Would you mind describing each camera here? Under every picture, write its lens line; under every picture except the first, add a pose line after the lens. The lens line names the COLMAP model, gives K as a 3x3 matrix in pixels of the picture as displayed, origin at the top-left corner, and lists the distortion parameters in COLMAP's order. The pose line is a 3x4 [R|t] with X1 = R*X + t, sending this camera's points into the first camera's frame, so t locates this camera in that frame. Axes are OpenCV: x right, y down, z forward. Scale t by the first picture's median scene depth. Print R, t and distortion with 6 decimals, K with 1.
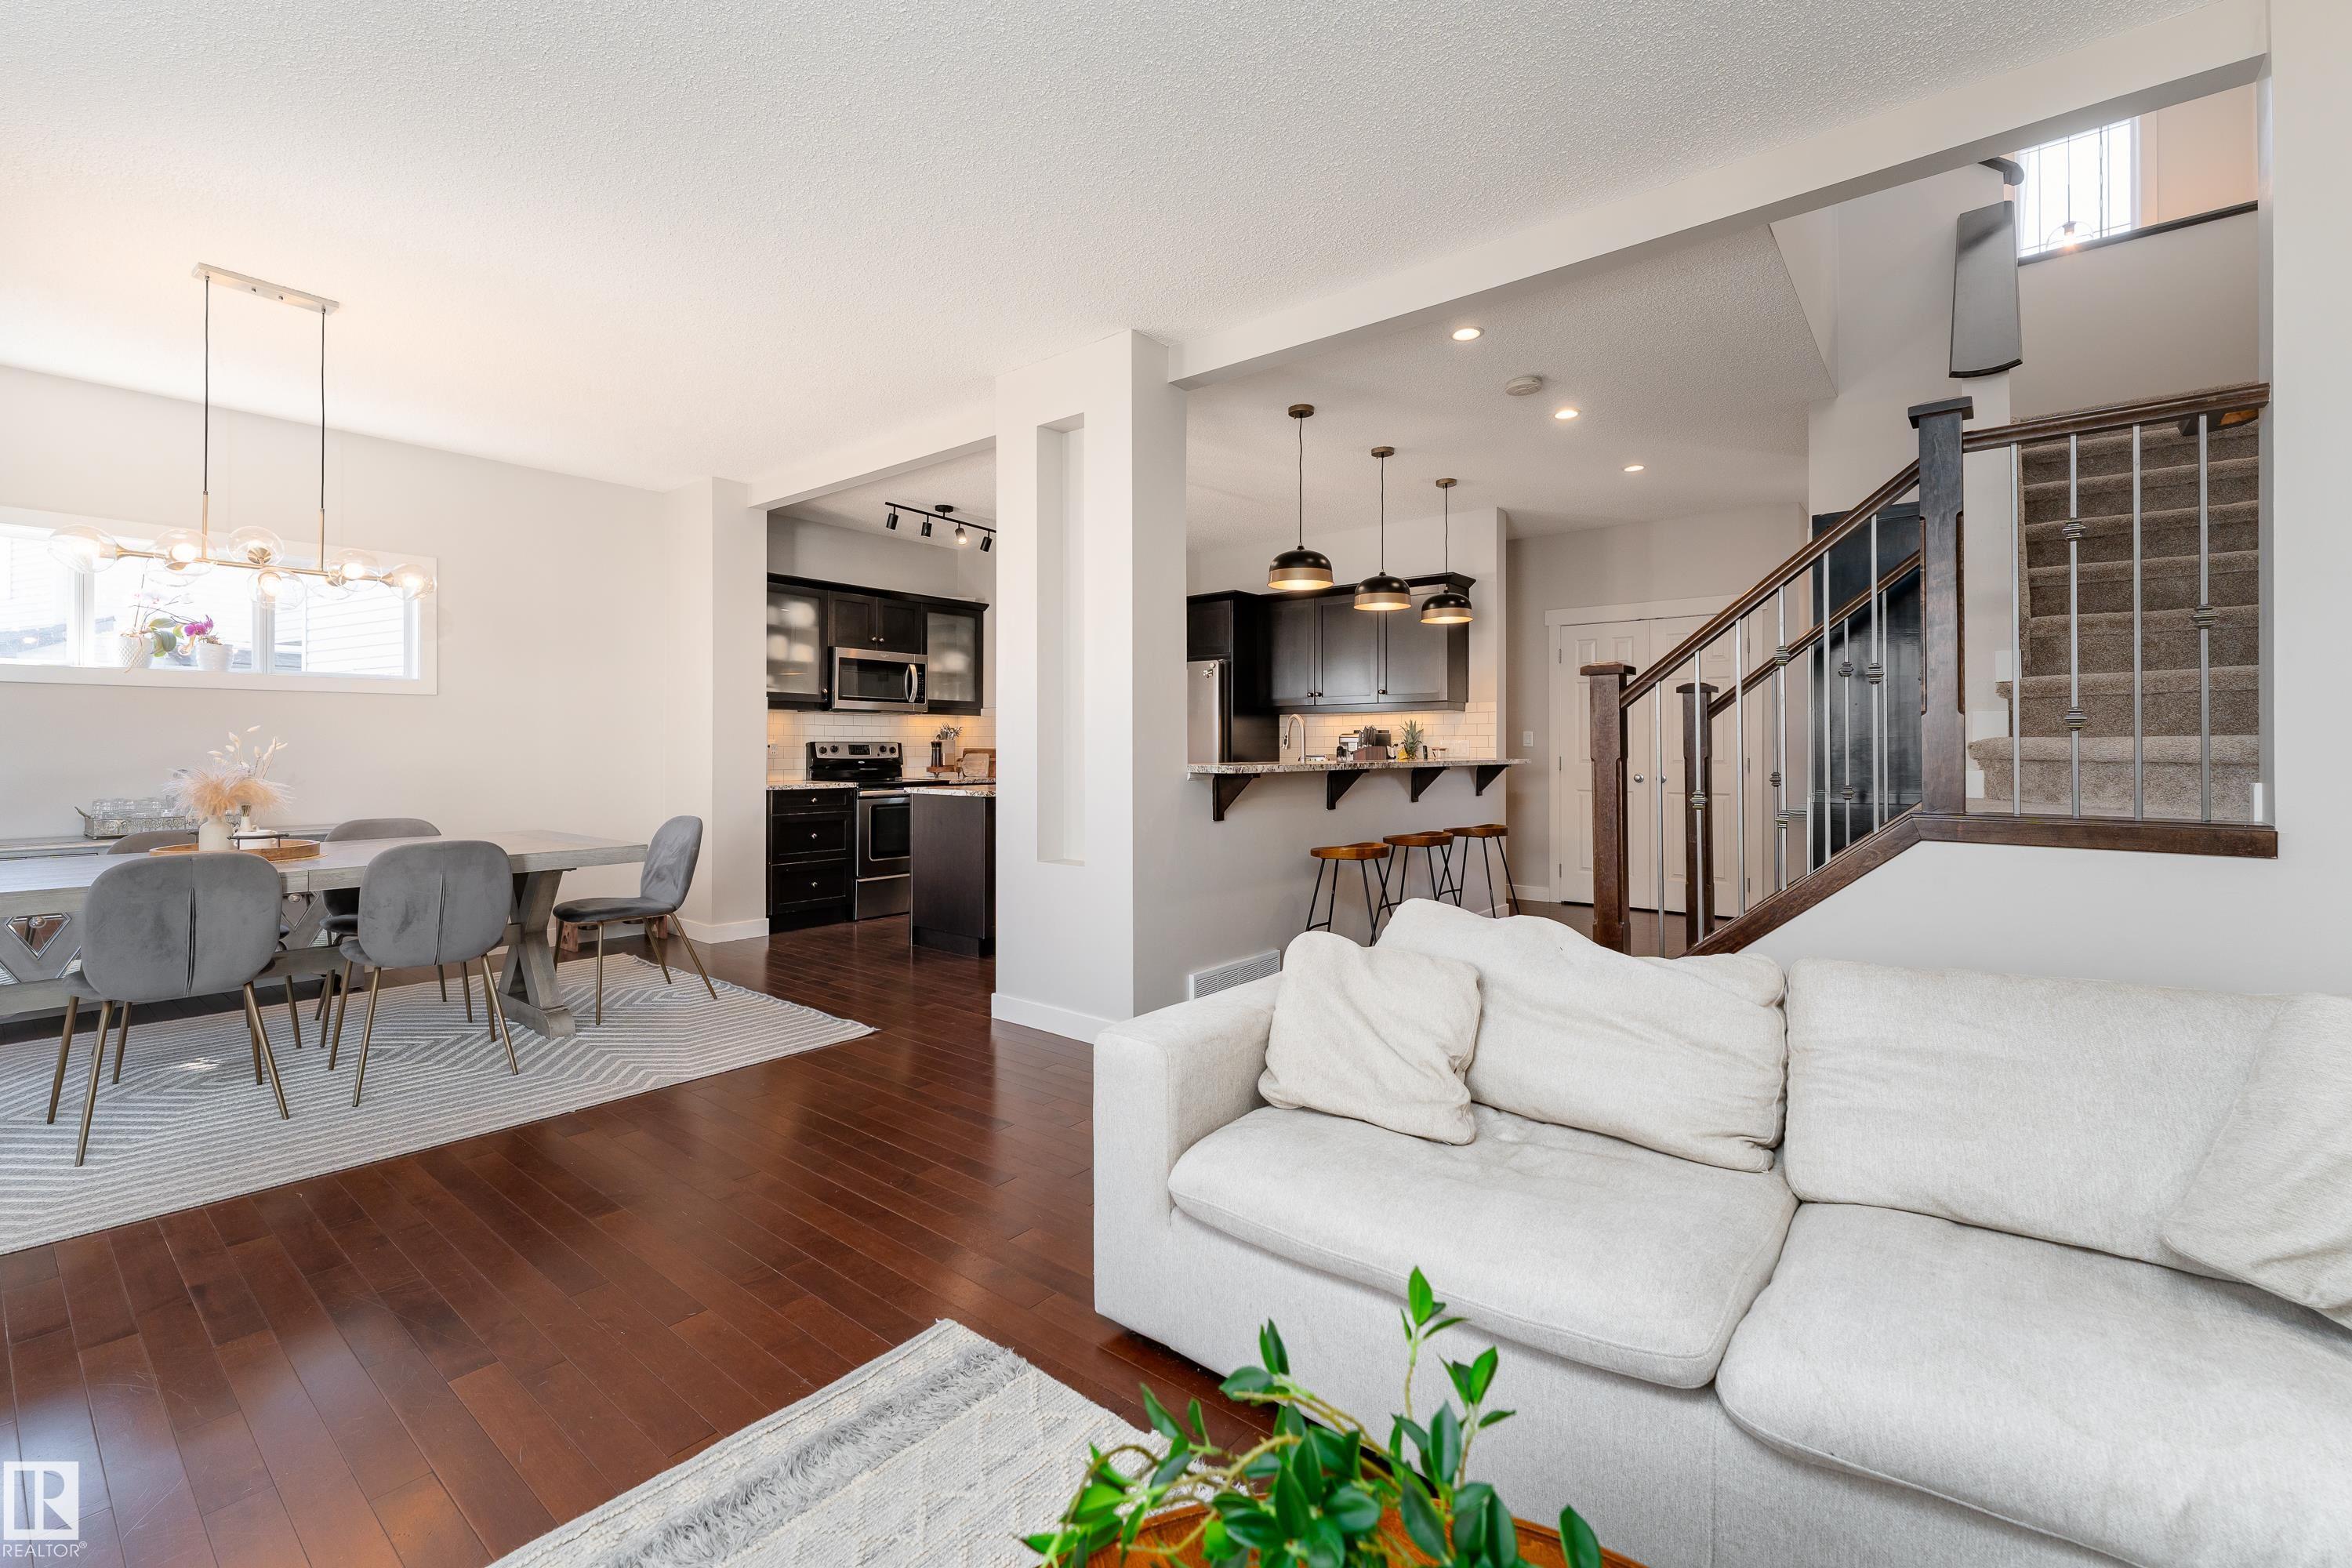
lens RADIAL K [[1029.0, 0, 1190.5], [0, 1029.0, 744.0], [0, 0, 1]] dist [-0.001171, 0.000011]
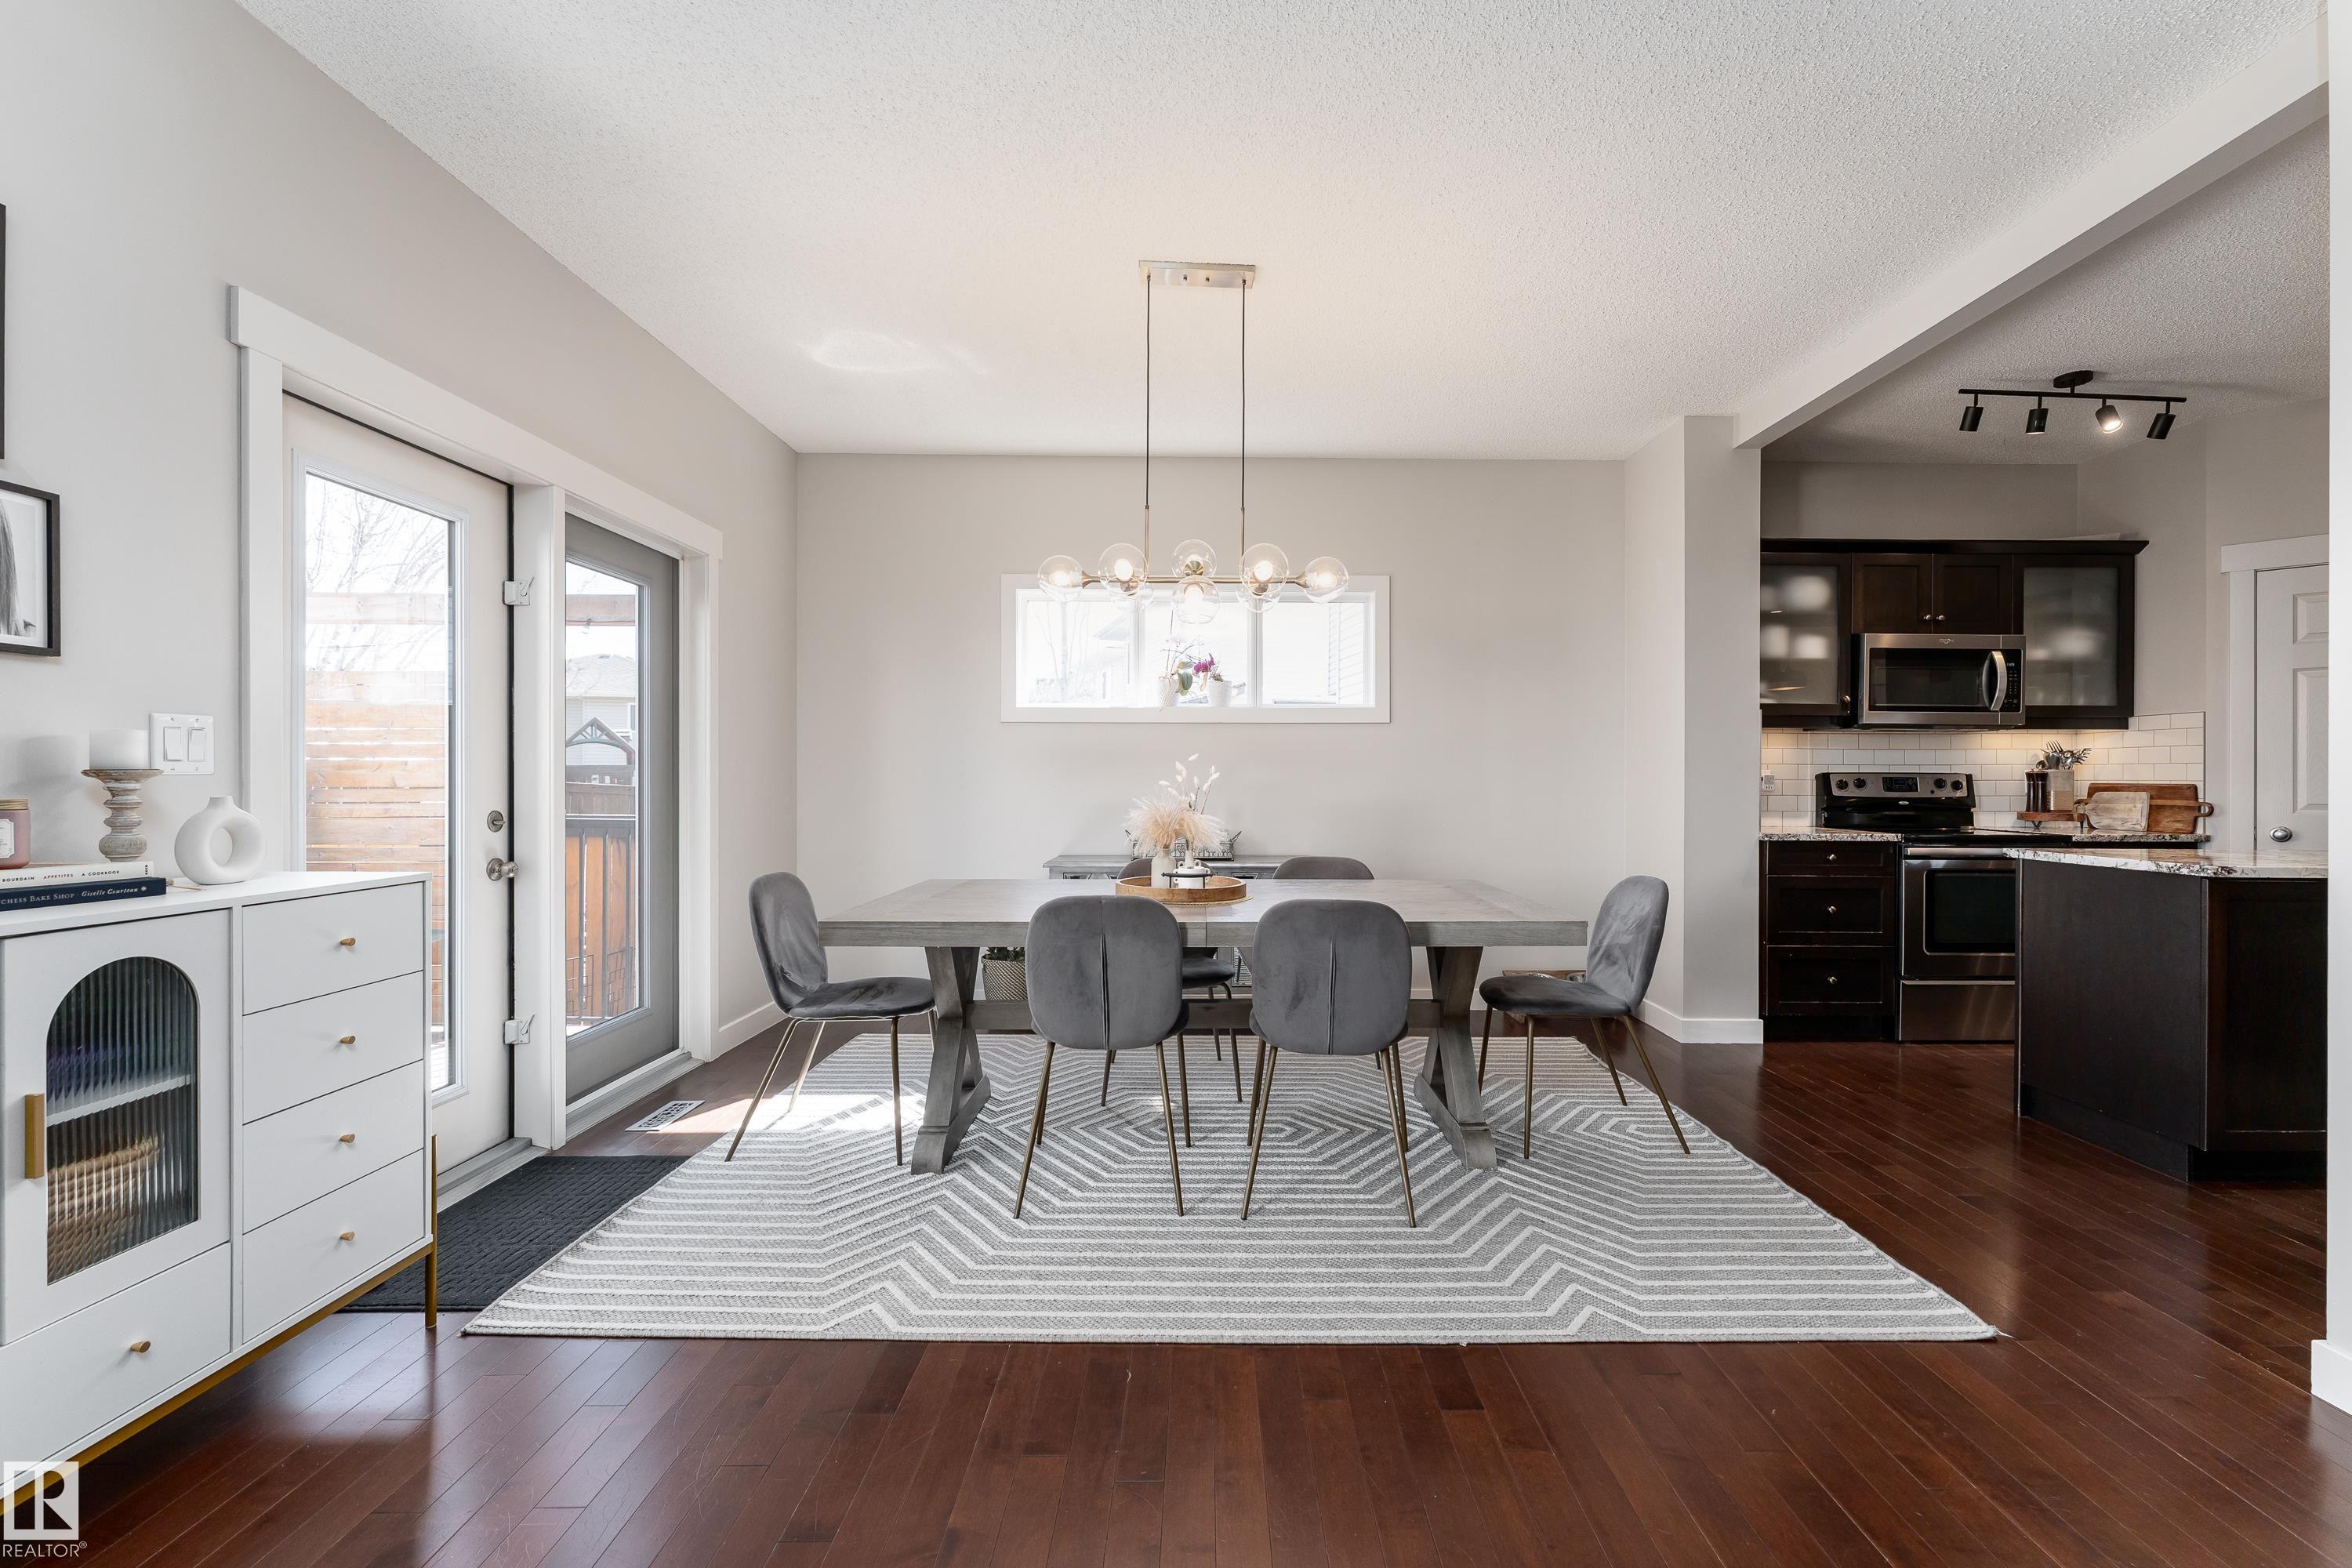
lens RADIAL K [[1106.7, 0, 1182.2], [0, 1106.7, 777.2], [0, 0, 1]] dist [-0.002623, 0.000374]
pose [[0.649332, 0.000539, -0.760505, -0.085291], [-0.001199, 0.999999, -0.000315, 0.001767], [0.760504, 0.001117, 0.649332, 0.188881]]
